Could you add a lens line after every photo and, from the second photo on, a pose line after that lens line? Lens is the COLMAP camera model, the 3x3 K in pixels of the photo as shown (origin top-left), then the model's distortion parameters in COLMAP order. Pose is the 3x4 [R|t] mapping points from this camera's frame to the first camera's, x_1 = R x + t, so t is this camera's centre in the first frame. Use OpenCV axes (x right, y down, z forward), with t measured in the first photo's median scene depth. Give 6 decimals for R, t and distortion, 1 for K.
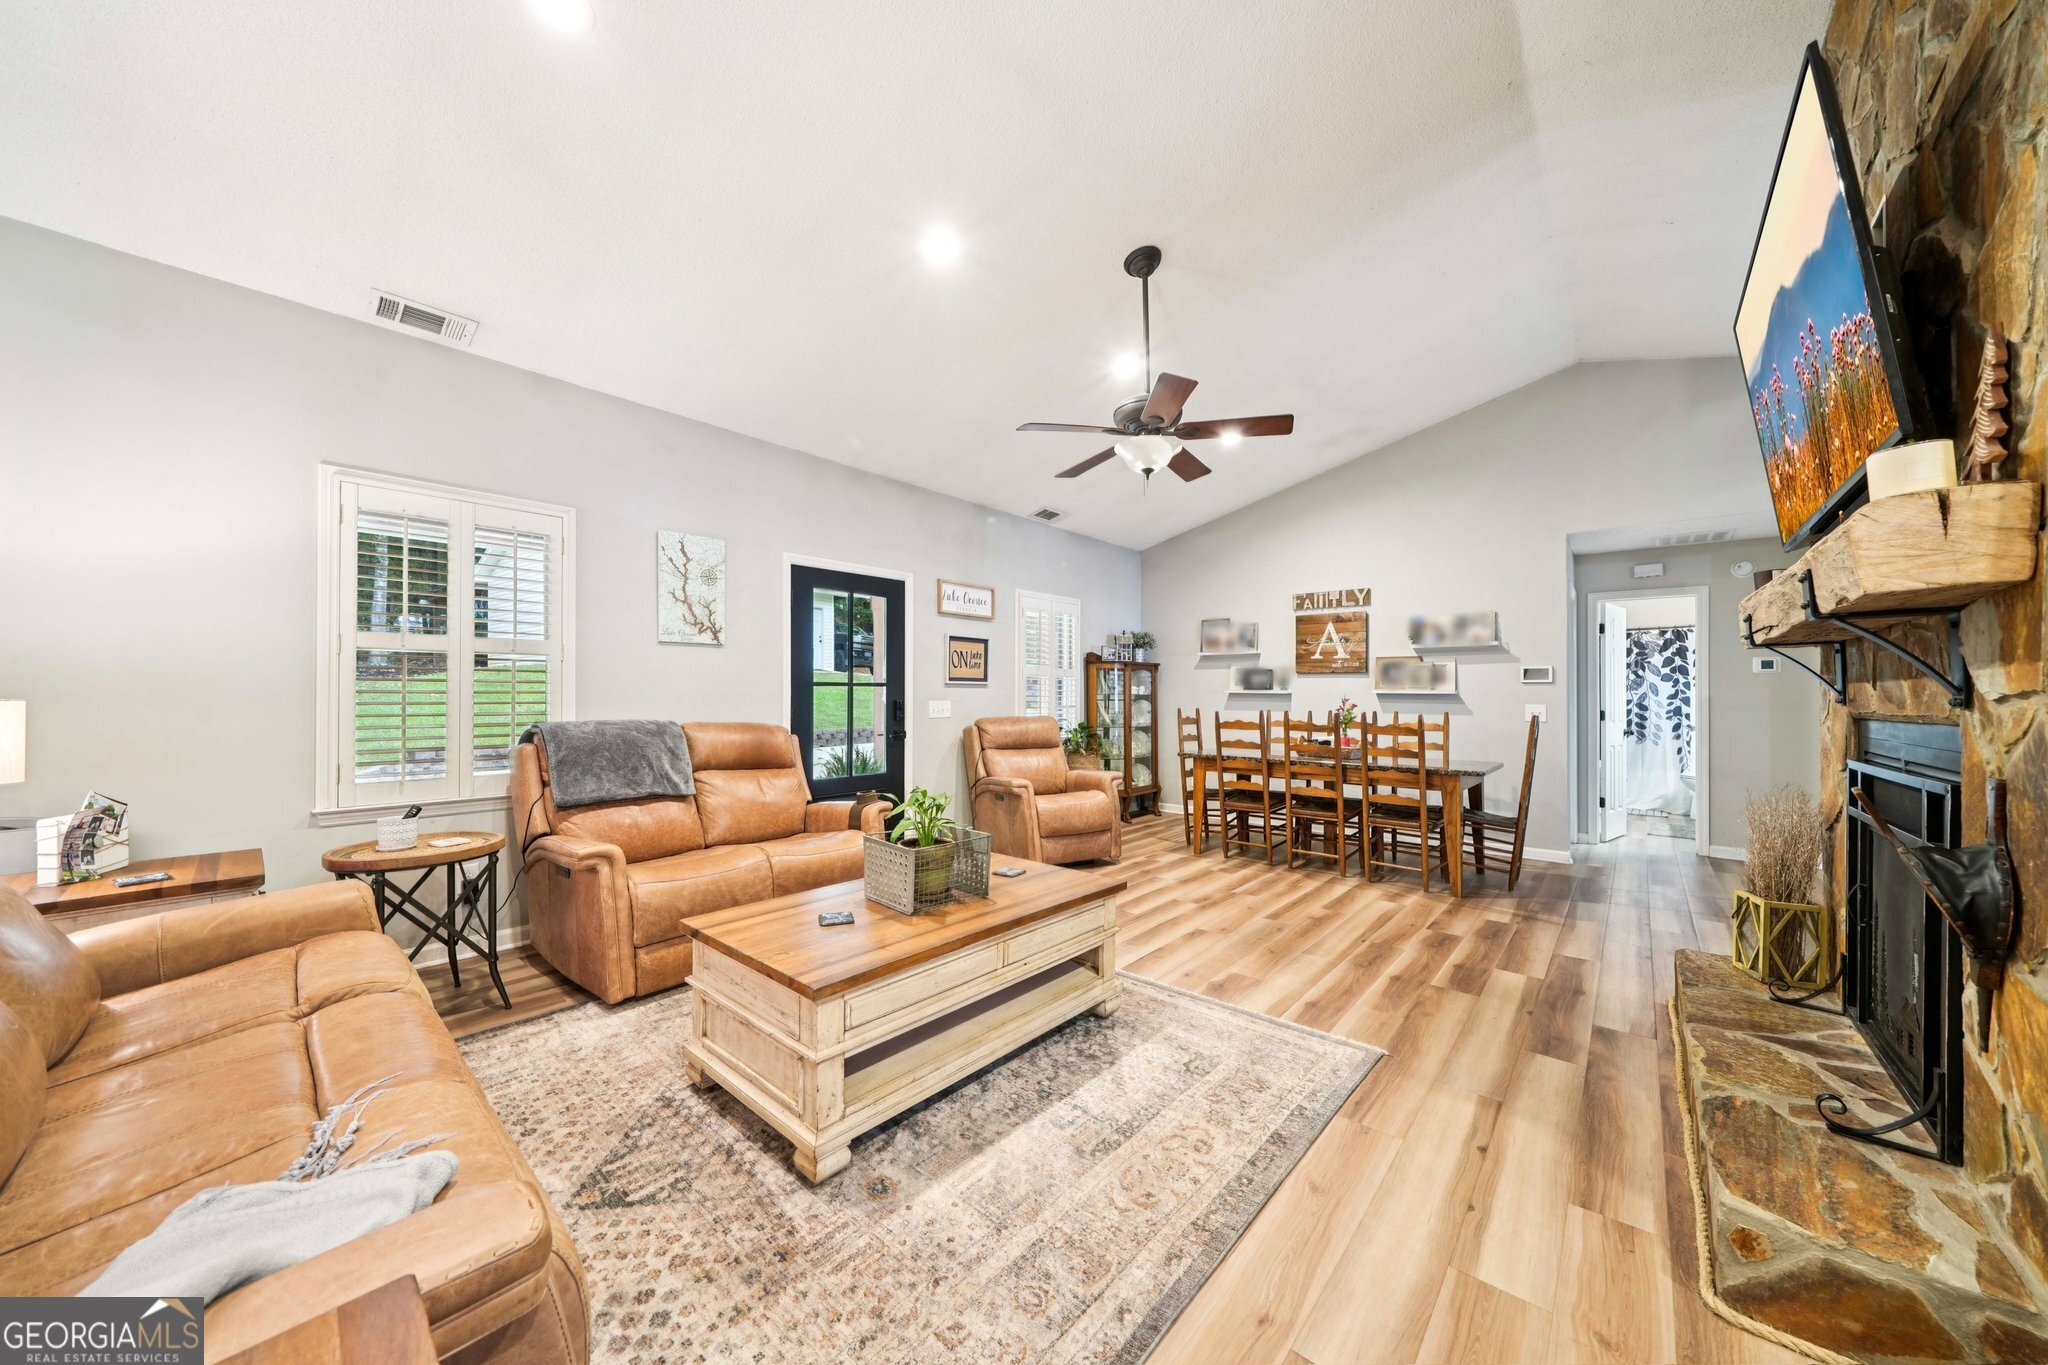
lens RADIAL K [[707.9, 0, 1024.0], [0, 707.9, 682.5], [0, 0, 1]] dist [-0.001755, 0.000044]
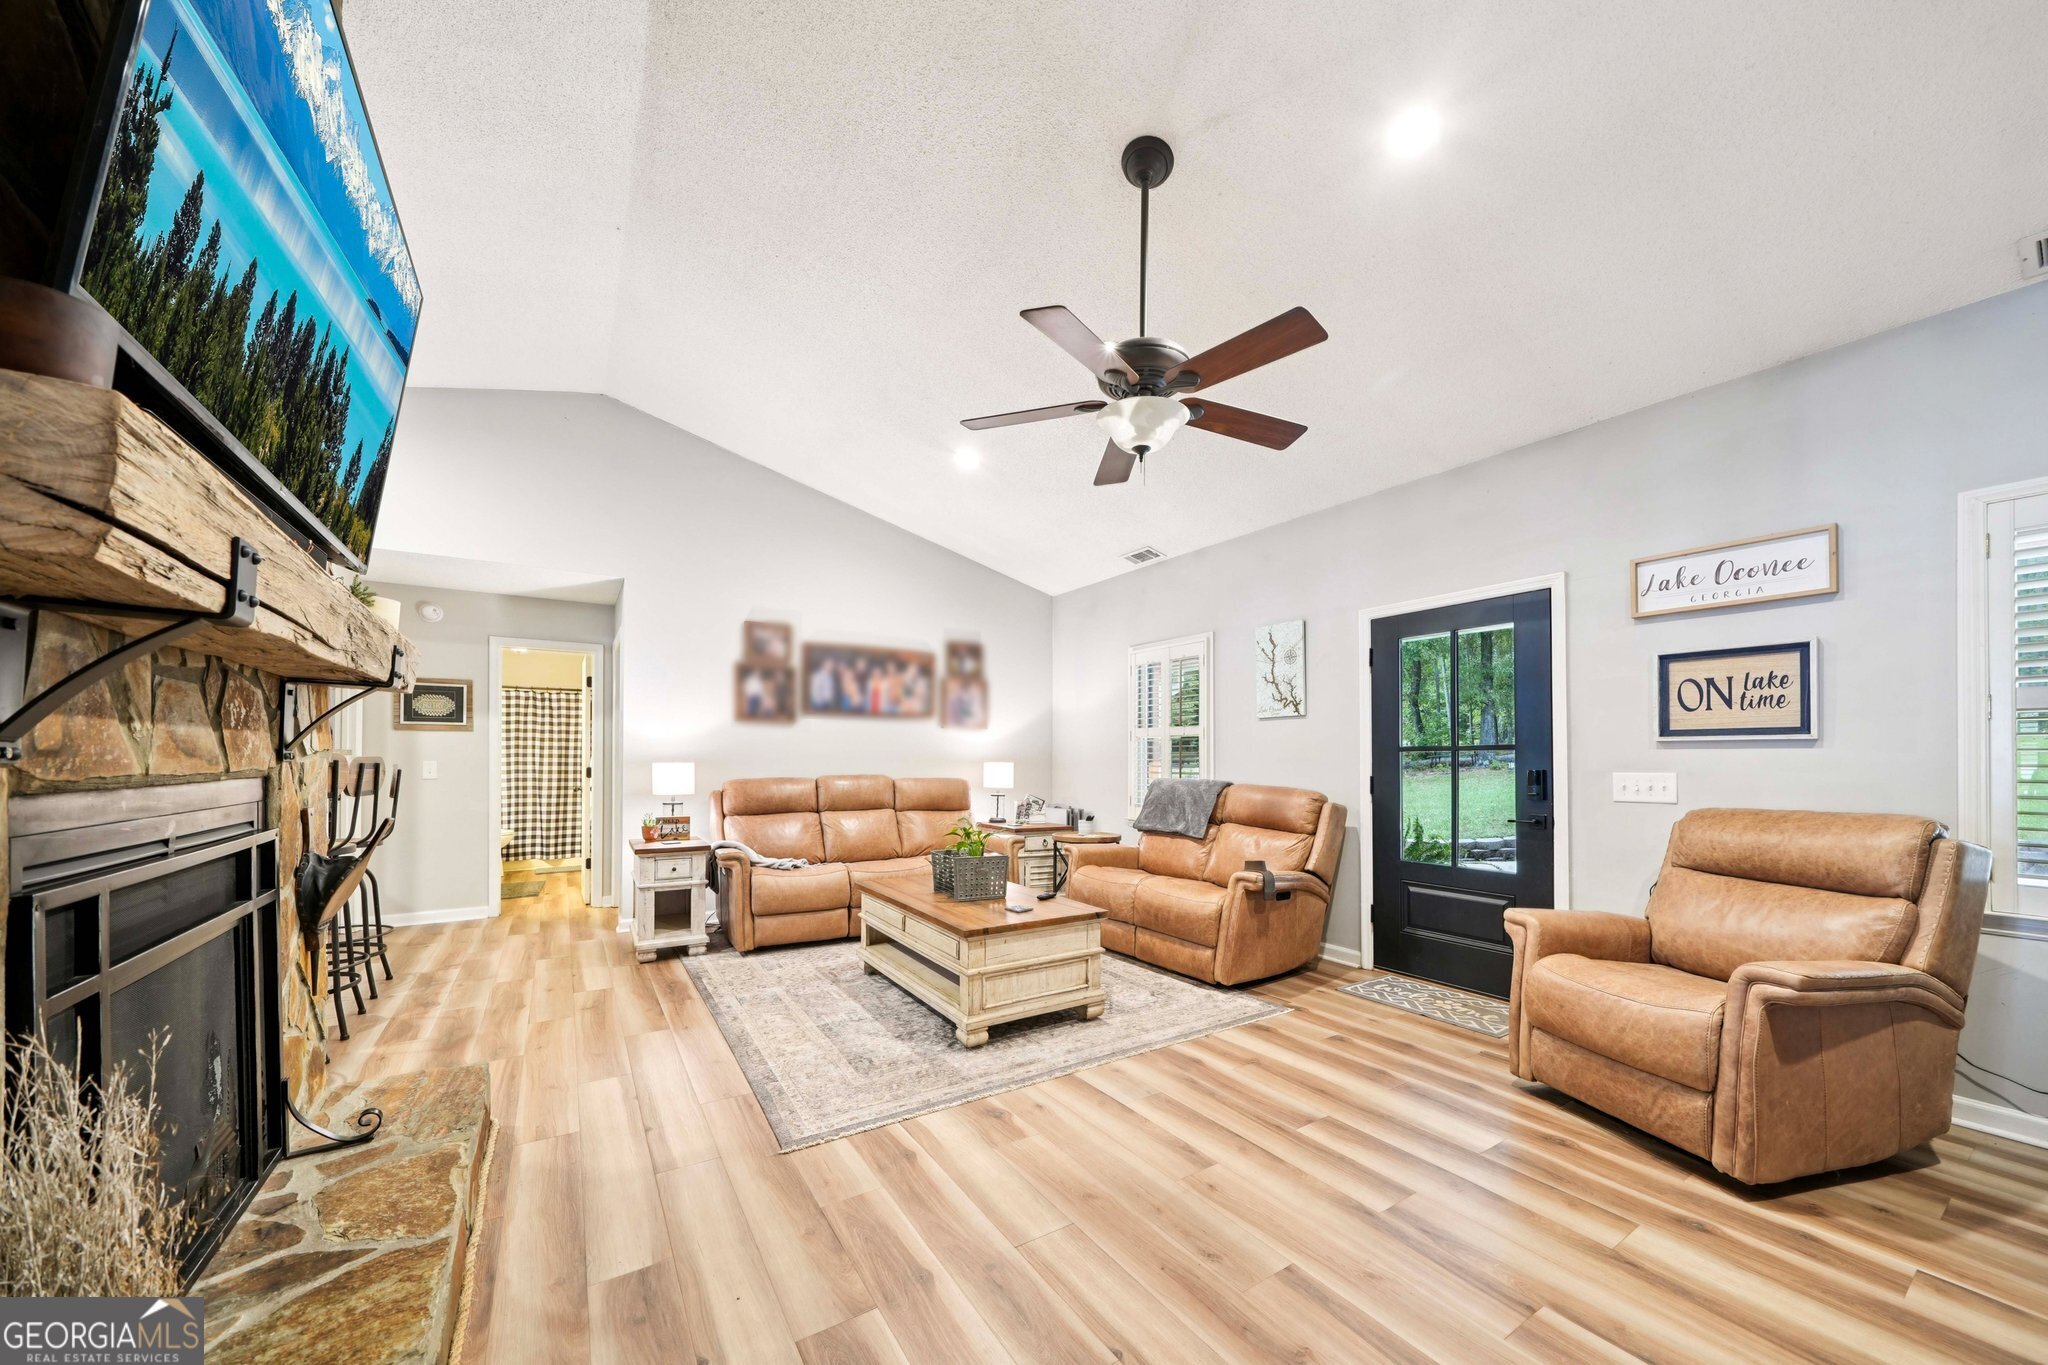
lens RADIAL K [[711.7, 0, 1019.2], [0, 711.7, 759.4], [0, 0, 1]] dist [-0.007531, -0.000052]
pose [[-0.281594, -0.007343, -0.959505, 0.812737], [0.010641, 0.999885, -0.010775, 0.023064], [0.959475, -0.013245, -0.281484, 0.971235]]
